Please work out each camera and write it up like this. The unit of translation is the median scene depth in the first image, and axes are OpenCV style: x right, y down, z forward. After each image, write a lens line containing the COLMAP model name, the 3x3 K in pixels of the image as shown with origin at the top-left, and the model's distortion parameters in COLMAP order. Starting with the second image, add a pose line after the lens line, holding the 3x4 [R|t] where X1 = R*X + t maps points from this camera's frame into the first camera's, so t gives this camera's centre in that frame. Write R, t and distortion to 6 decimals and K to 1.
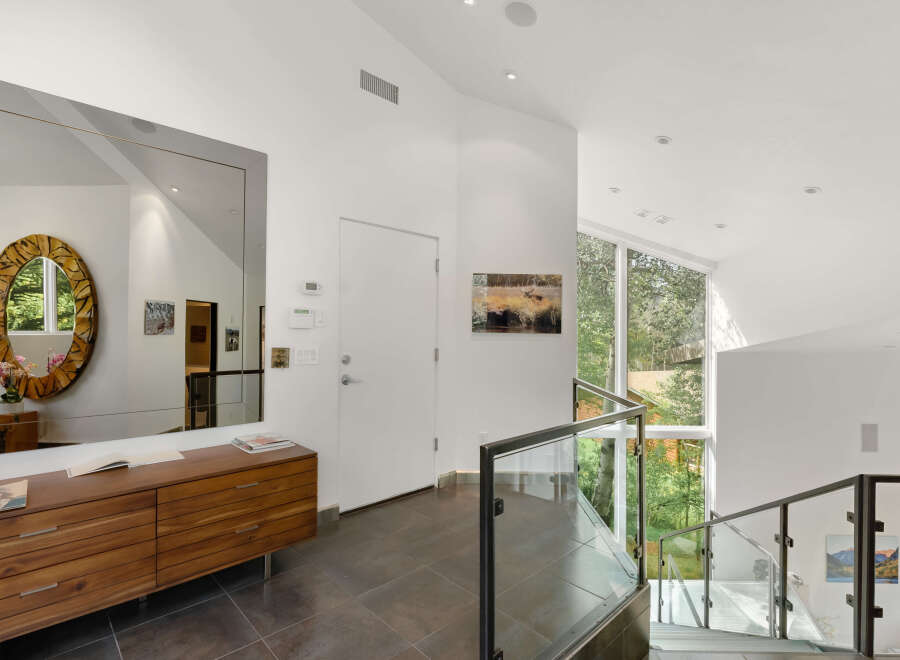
lens RADIAL K [[437.3, 0, 449.8], [0, 437.3, 330.2], [0, 0, 1]] dist [-0.000129, -0.000210]
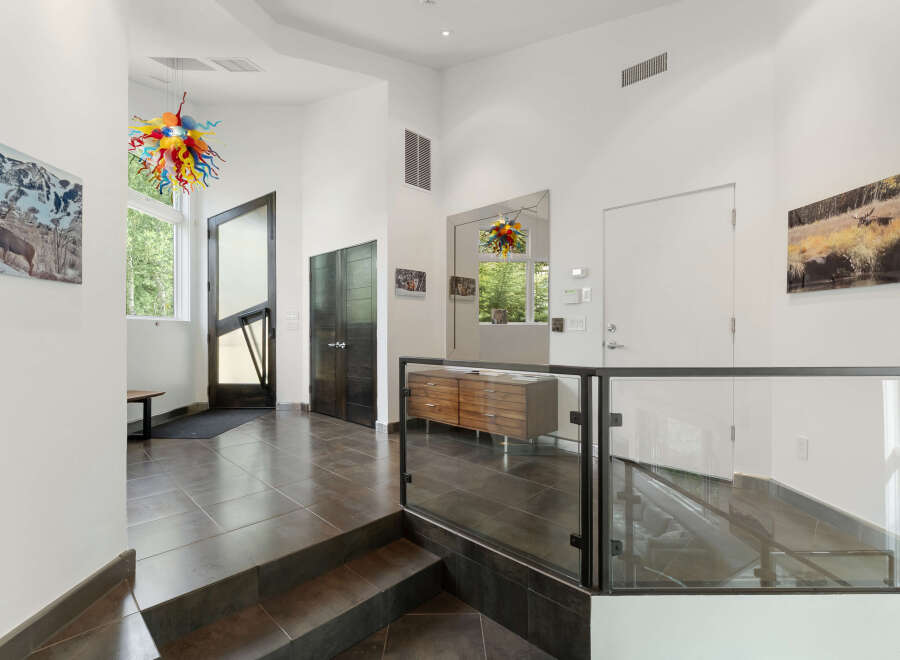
lens RADIAL K [[407.2, 0, 452.8], [0, 407.2, 334.0], [0, 0, 1]] dist [0.002227, 0.000218]
pose [[0.073906, -0.002657, -0.997262, 0.686727], [0.014026, 0.999900, -0.001625, 0.064780], [0.997167, -0.013868, 0.073936, 0.403738]]
